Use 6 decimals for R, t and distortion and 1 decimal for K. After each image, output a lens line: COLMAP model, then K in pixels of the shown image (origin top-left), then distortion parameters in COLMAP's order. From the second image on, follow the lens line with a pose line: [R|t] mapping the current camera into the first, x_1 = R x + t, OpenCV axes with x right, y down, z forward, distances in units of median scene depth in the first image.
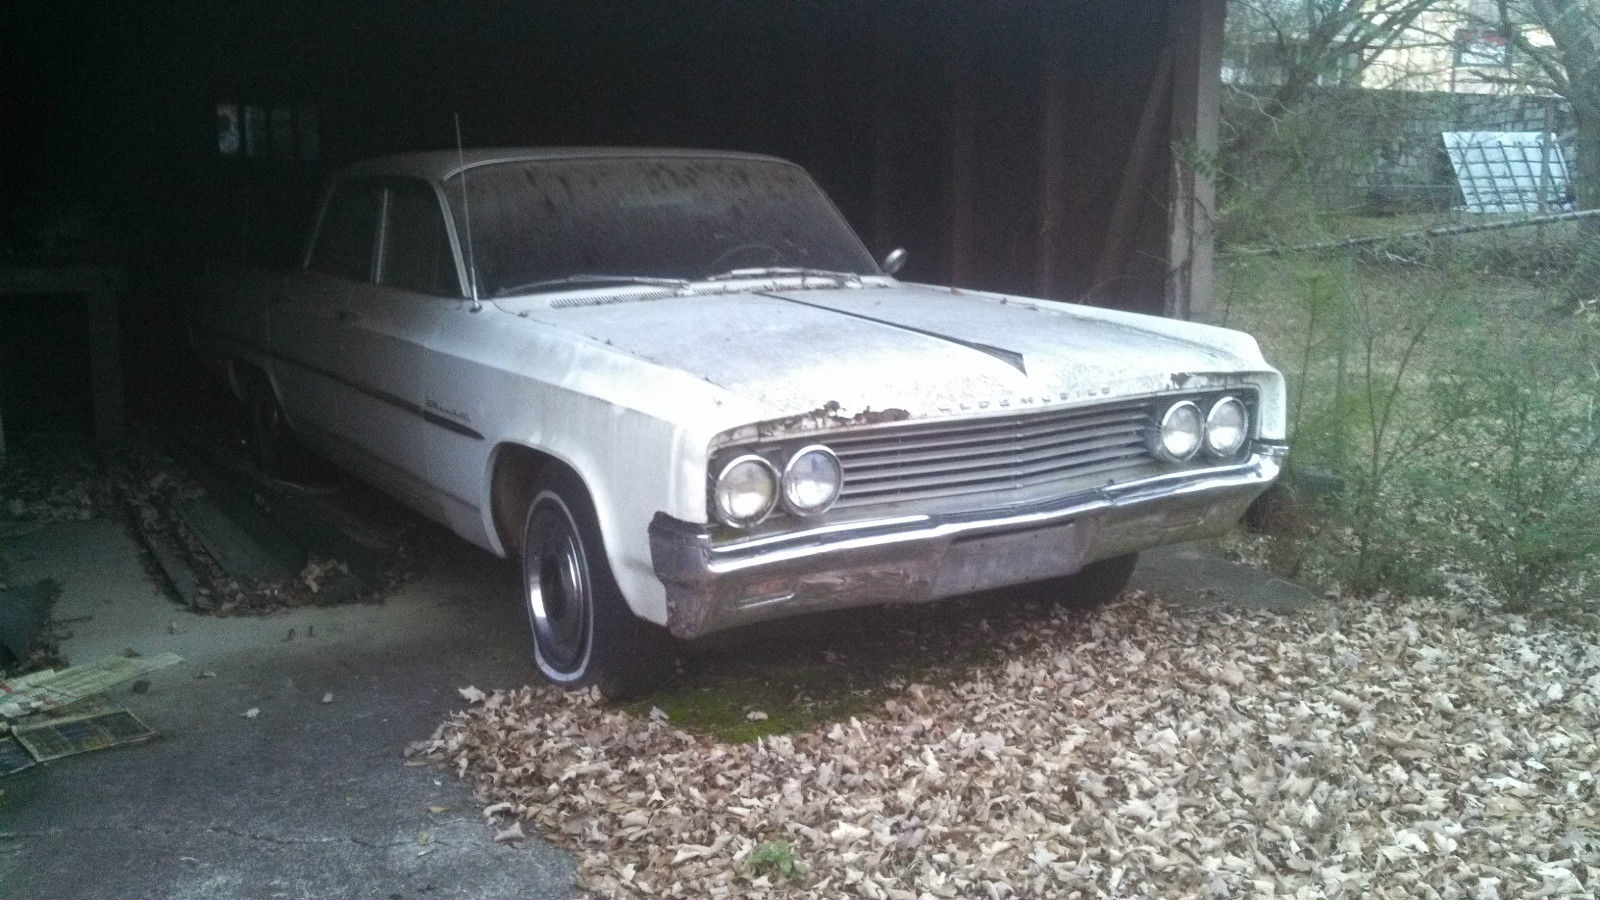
lens RADIAL K [[1566.3, 0, 800.0], [0, 1566.3, 450.0], [0, 0, 1]] dist [-0.001158, -0.016892]
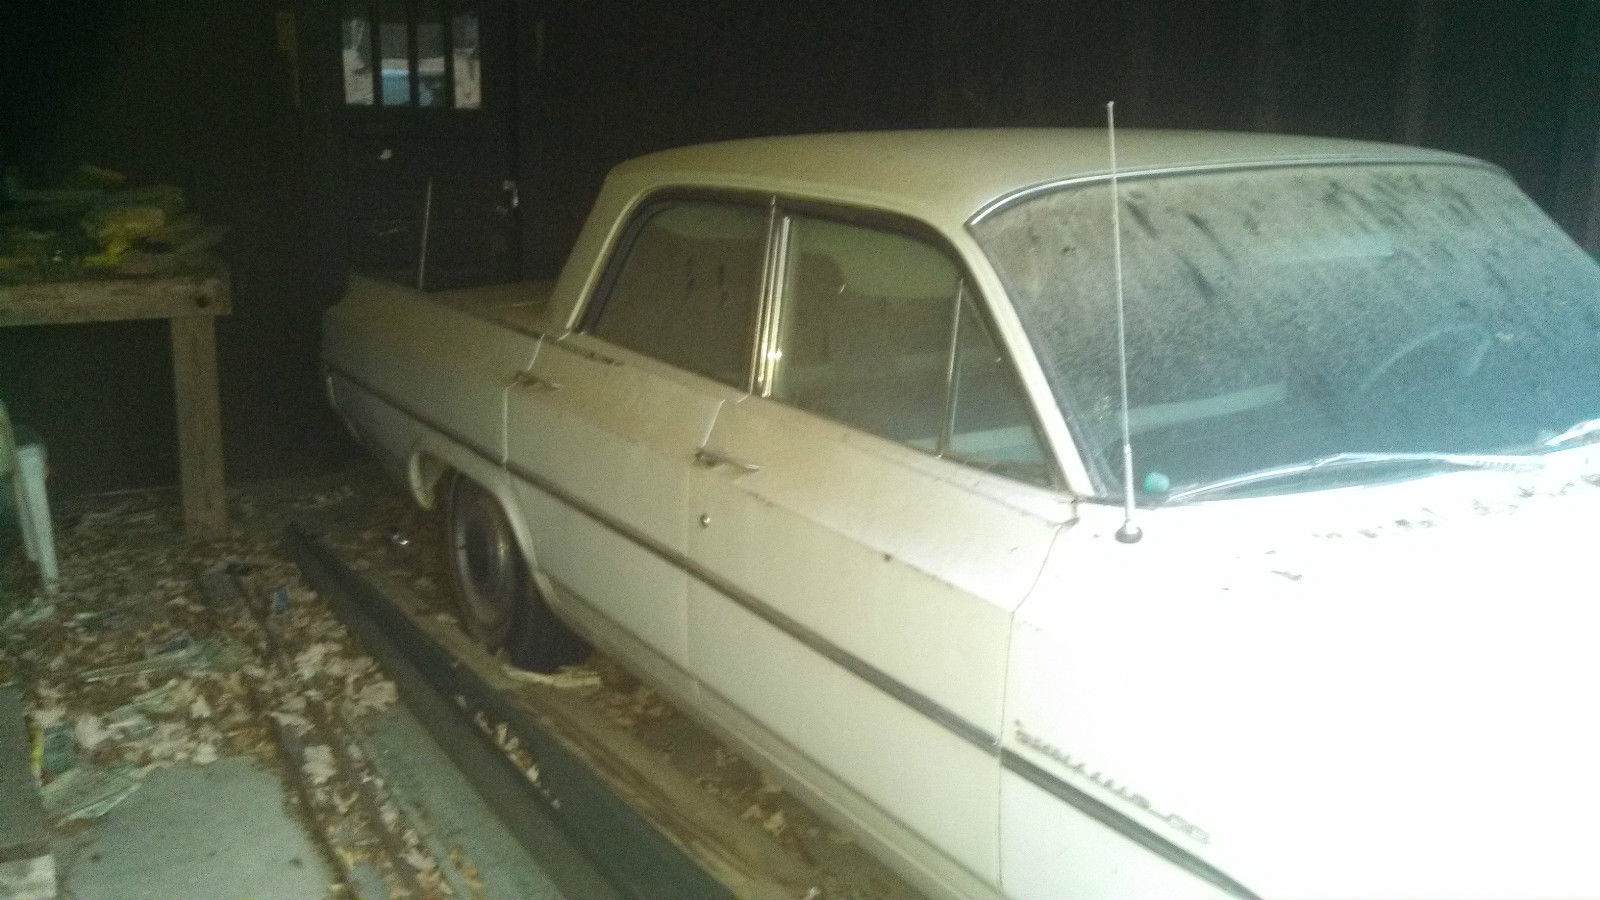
lens RADIAL K [[1566.3, 0, 800.0], [0, 1566.3, 450.0], [0, 0, 1]] dist [-0.001158, -0.016892]
pose [[0.999950, 0.007603, -0.006513, -0.239373], [-0.007208, 0.998255, 0.058608, -0.112041], [0.006947, -0.058558, 0.998260, 0.436686]]
